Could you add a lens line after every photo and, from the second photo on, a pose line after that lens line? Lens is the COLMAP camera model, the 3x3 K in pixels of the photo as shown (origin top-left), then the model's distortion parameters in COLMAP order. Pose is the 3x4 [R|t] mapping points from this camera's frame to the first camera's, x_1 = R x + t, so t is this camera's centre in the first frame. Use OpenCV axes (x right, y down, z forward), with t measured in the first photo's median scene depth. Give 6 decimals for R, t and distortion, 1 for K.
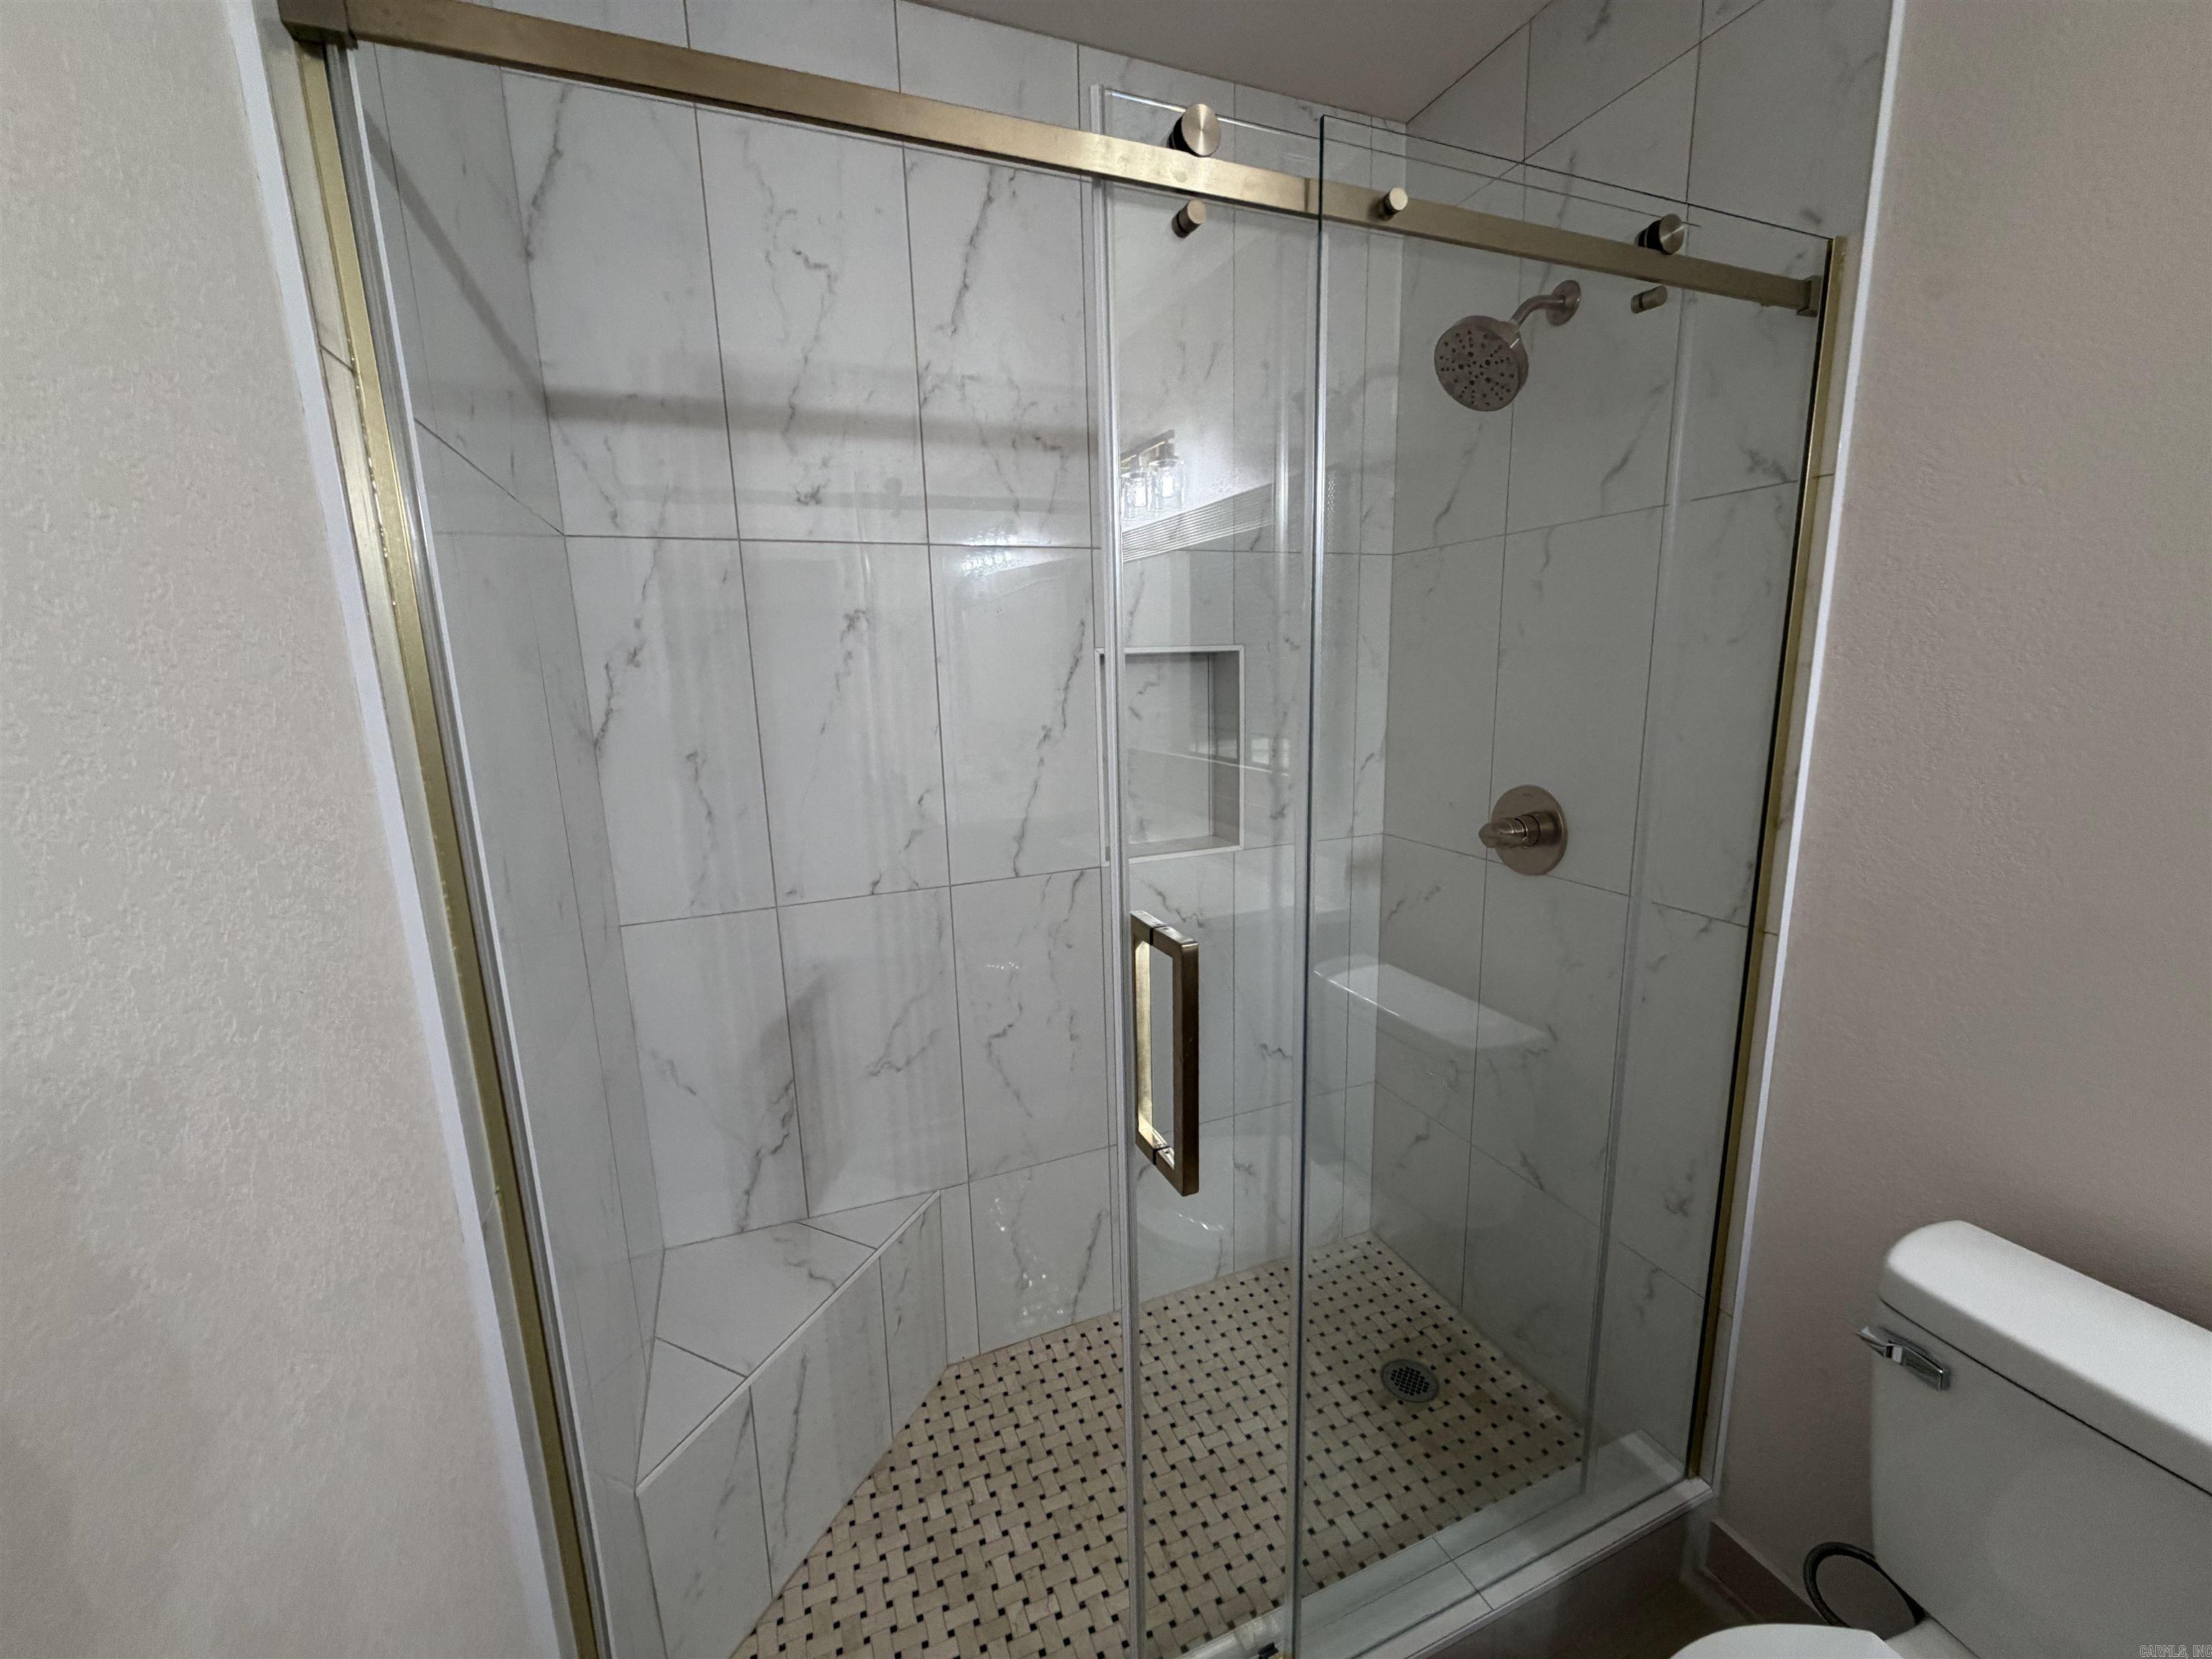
lens RADIAL K [[881.0, 0, 1103.5], [0, 881.0, 816.4], [0, 0, 1]] dist [0.001442, -0.001349]
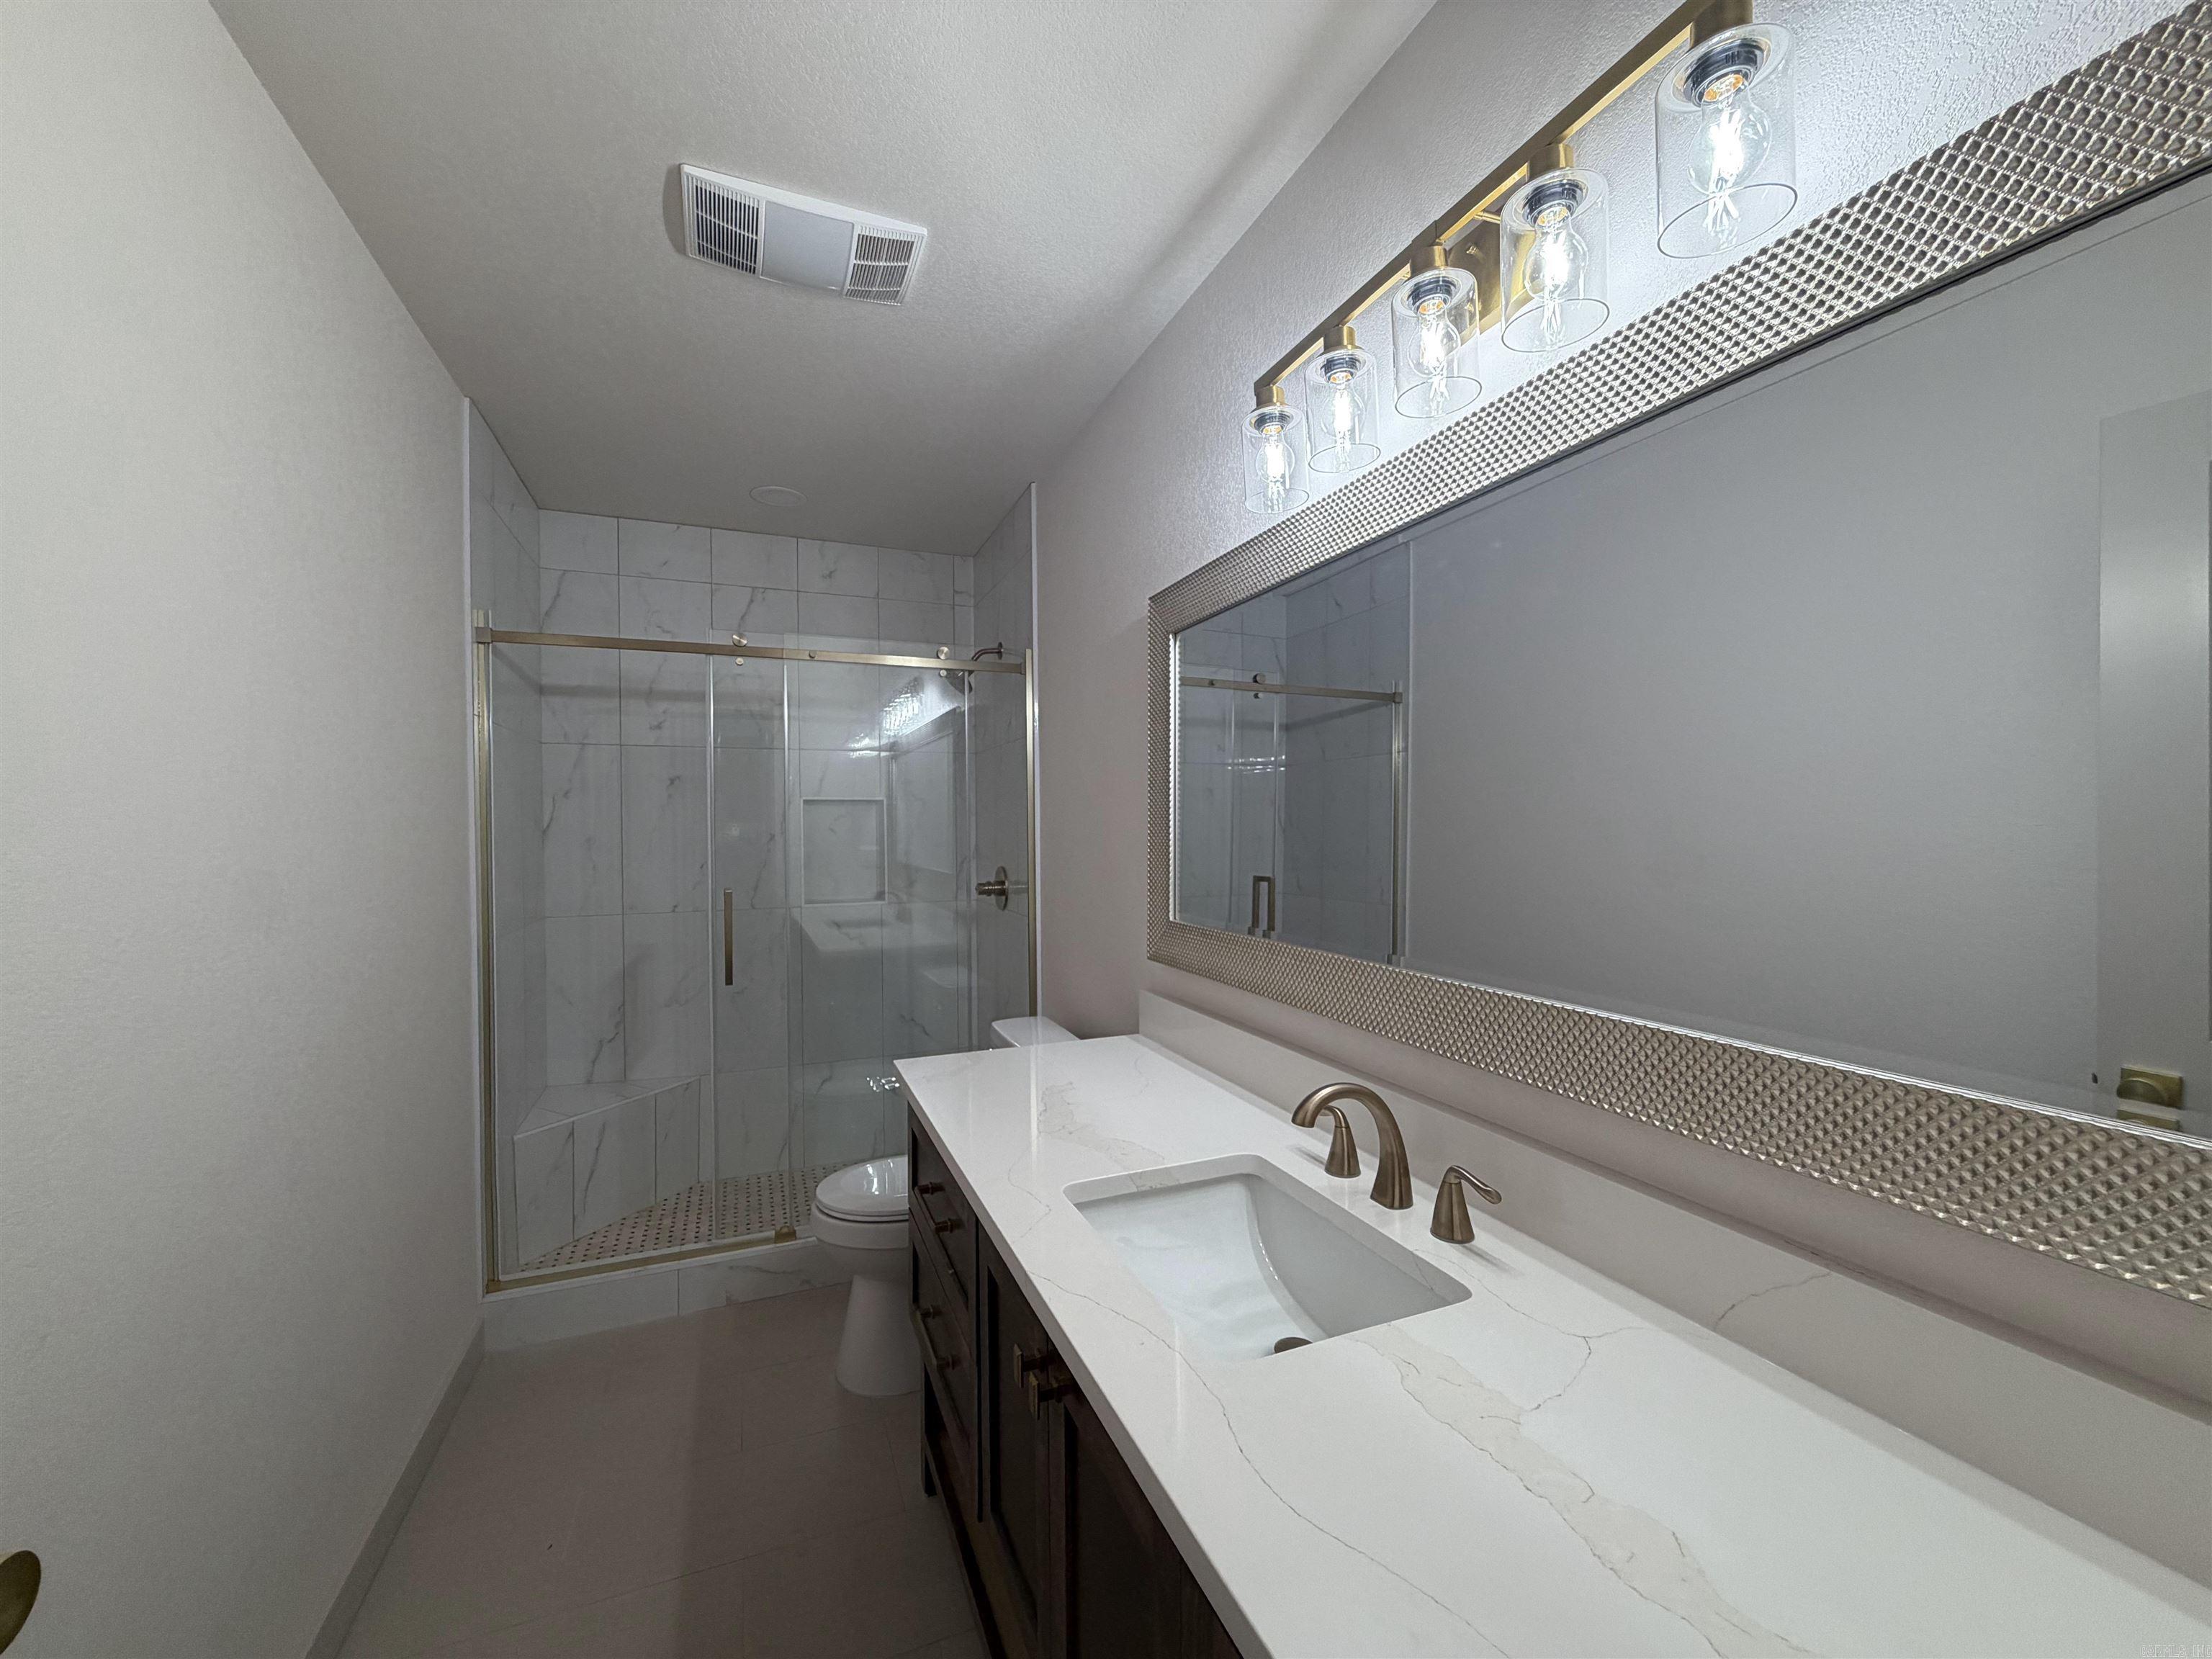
lens RADIAL K [[881.0, 0, 1113.4], [0, 881.0, 825.3], [0, 0, 1]] dist [0.001442, -0.001349]
pose [[0.999953, 0.009496, -0.001764, 0.833007], [-0.009658, 0.980525, -0.196157, 0.311622], [-0.000133, 0.196165, 0.980571, -1.142378]]
